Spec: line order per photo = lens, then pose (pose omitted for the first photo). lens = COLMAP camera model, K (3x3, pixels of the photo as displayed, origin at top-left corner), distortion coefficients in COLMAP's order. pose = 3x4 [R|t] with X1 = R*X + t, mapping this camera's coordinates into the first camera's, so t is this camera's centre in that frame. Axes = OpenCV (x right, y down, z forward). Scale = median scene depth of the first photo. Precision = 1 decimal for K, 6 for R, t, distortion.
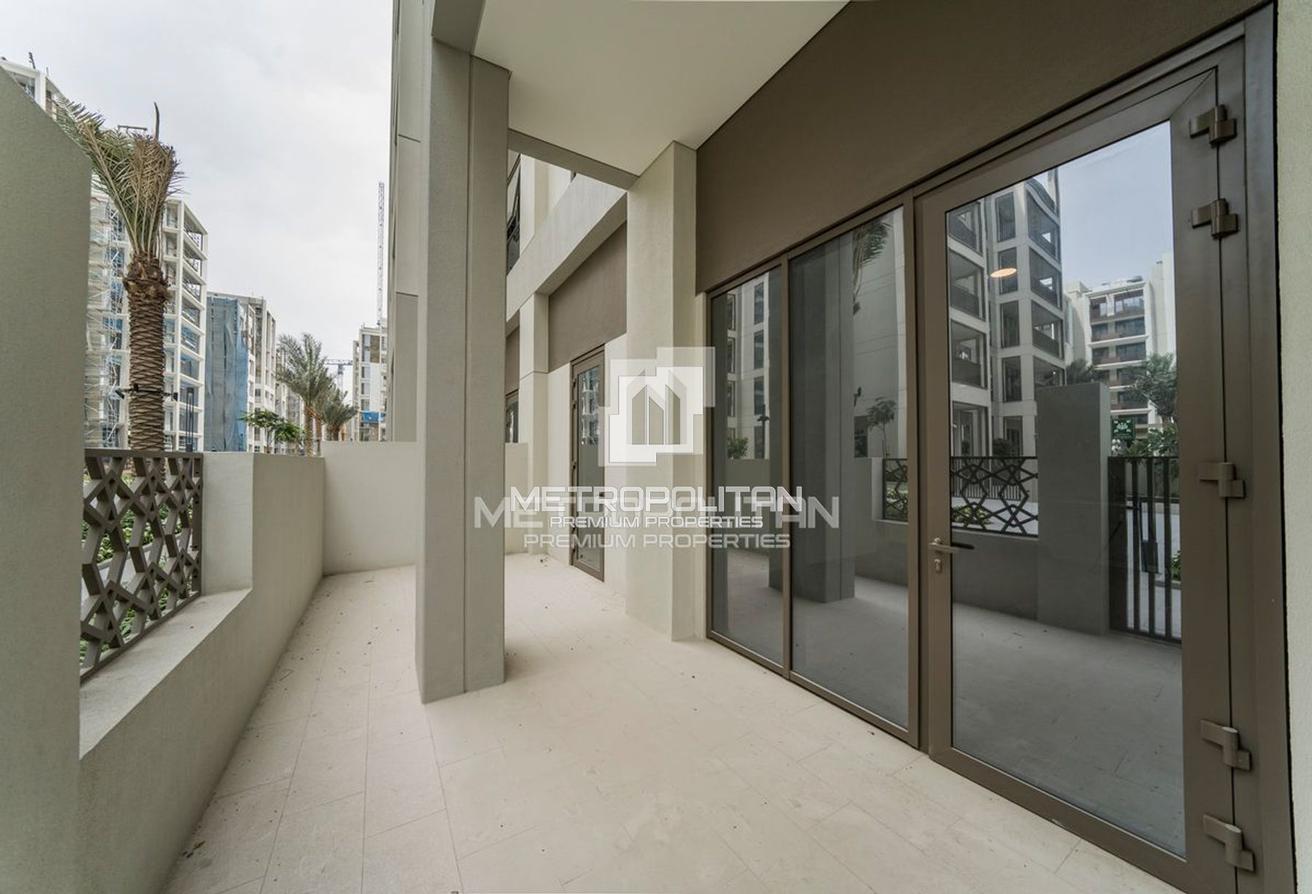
lens RADIAL K [[458.1, 0, 663.8], [0, 458.1, 452.9], [0, 0, 1]] dist [-0.018709, 0.001412]
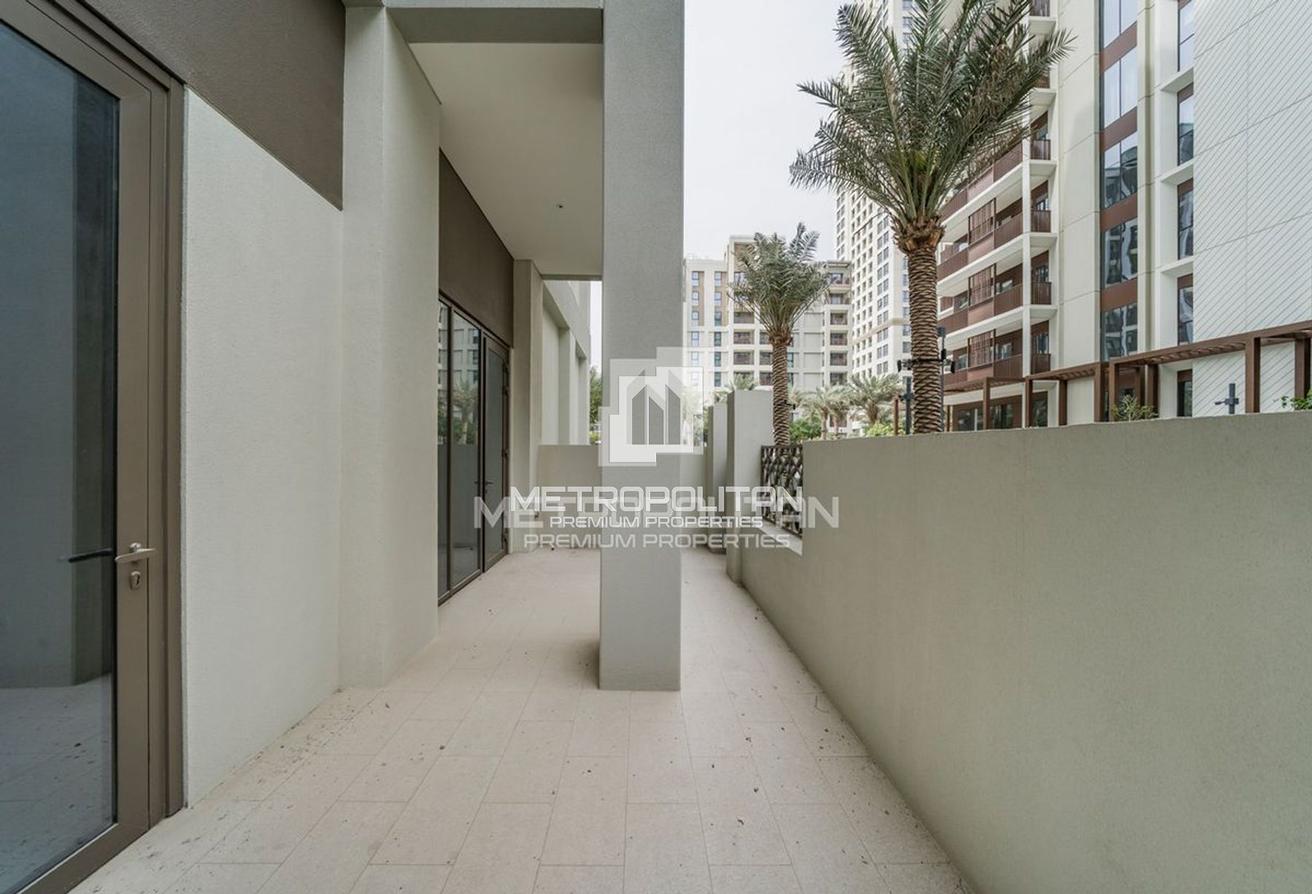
lens RADIAL K [[458.1, 0, 649.1], [0, 458.1, 457.9], [0, 0, 1]] dist [-0.018709, 0.001412]
pose [[-0.858624, -0.005951, 0.512571, -1.055007], [-0.008260, 0.999963, -0.002226, 0.054712], [-0.512539, -0.006145, -0.858642, 1.981556]]
